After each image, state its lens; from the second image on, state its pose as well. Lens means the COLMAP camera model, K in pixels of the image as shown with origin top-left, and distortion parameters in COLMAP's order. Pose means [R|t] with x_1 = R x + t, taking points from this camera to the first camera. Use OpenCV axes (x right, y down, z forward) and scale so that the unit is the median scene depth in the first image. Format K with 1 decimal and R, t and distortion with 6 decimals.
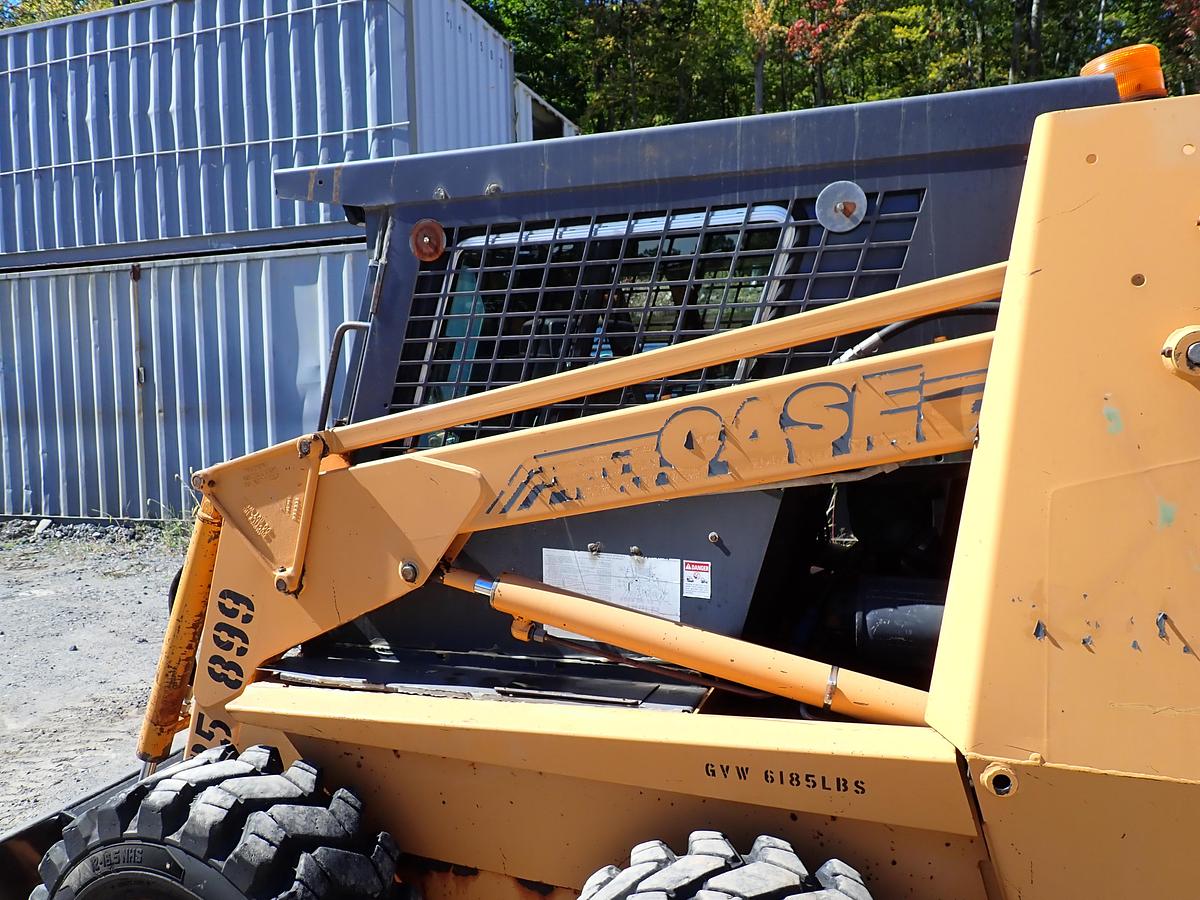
lens RADIAL K [[891.6, 0, 600.6], [0, 891.6, 446.7], [0, 0, 1]] dist [0.009198, -0.006242]
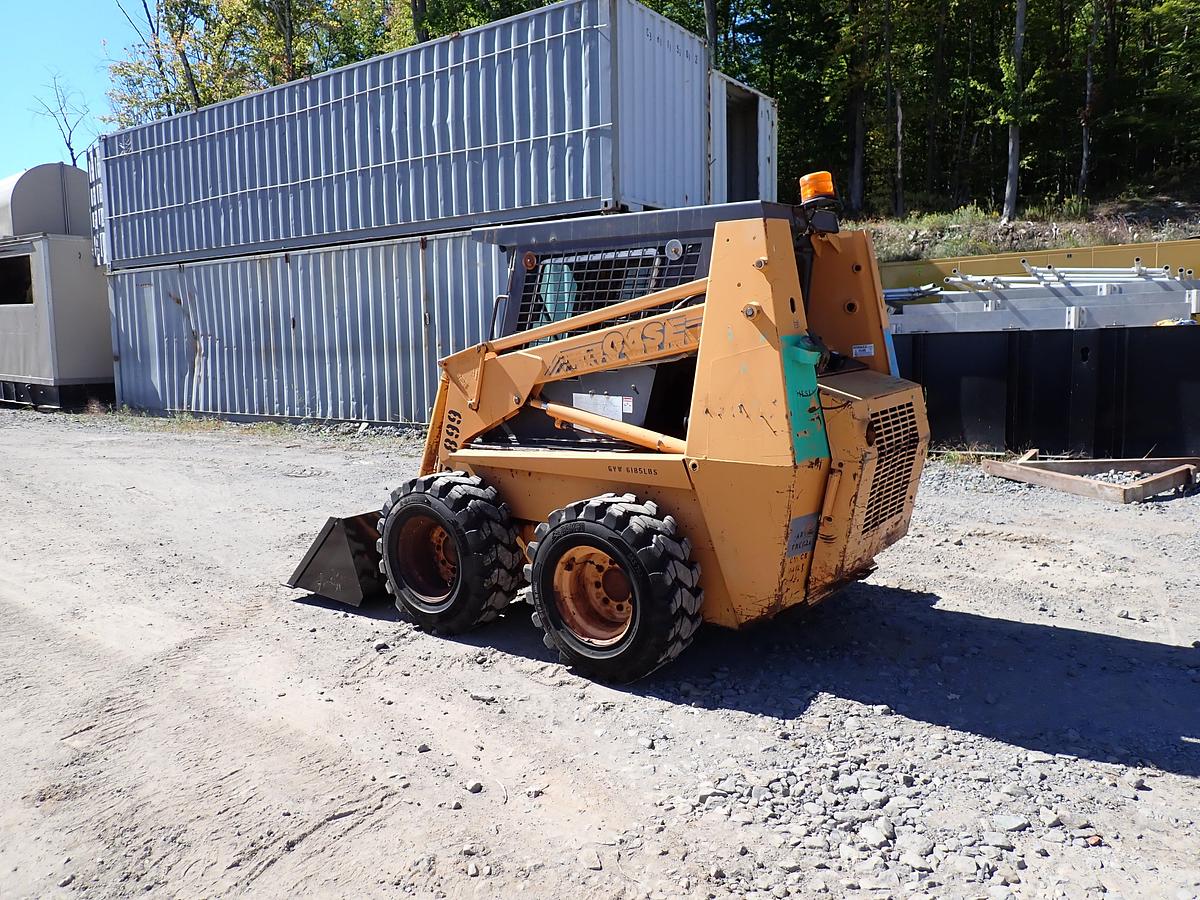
lens RADIAL K [[889.4, 0, 603.7], [0, 889.4, 450.9], [0, 0, 1]] dist [0.019728, -0.001101]
pose [[0.959666, 0.040527, -0.278206, 0.712100], [-0.021329, 0.997199, 0.071693, 0.101574], [0.280332, -0.062867, 0.957842, -1.303457]]
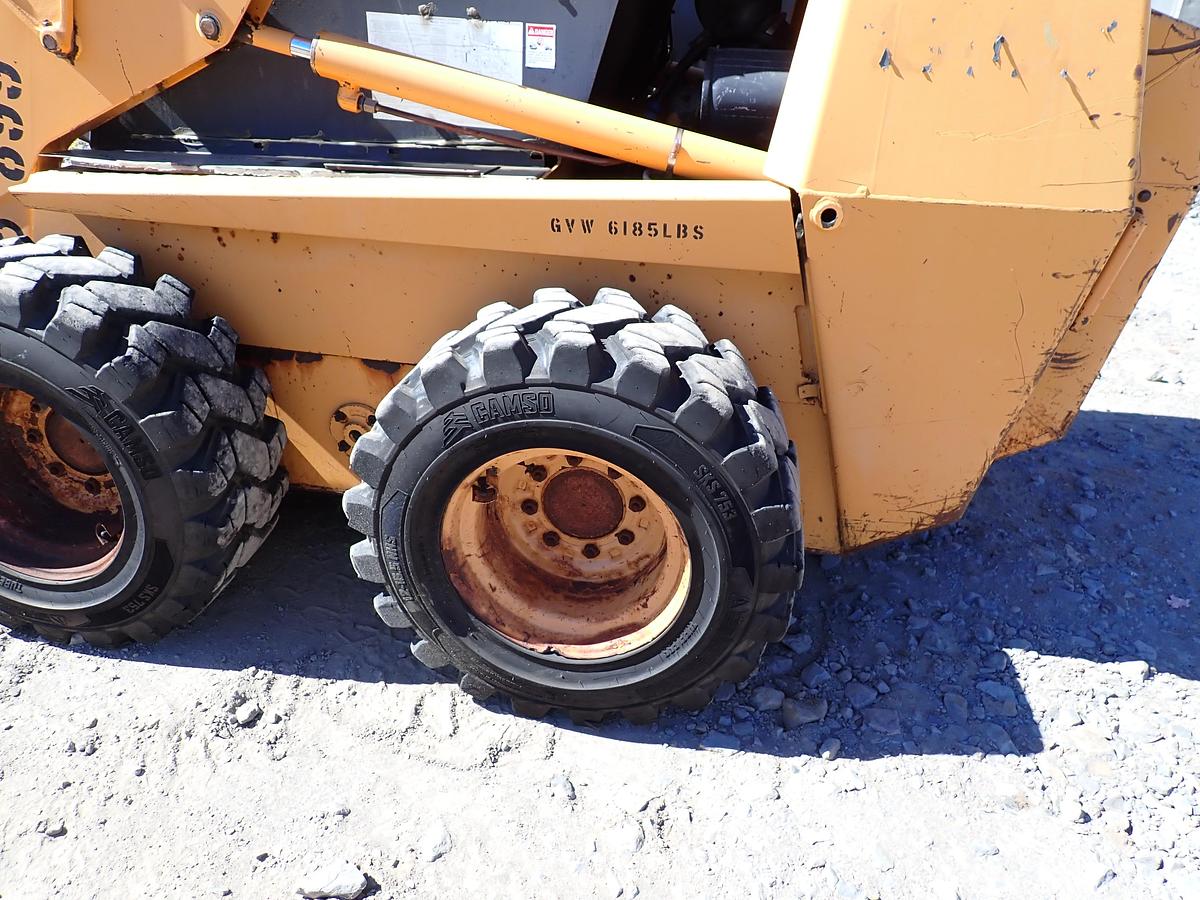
lens RADIAL K [[887.2, 0, 600.0], [0, 887.2, 441.7], [0, 0, 1]] dist [0.003883, 0.007217]
pose [[0.981125, -0.042474, 0.188654, -0.023053], [-0.034609, 0.921260, 0.387404, 0.167378], [-0.190254, -0.386621, 0.902401, -0.006532]]
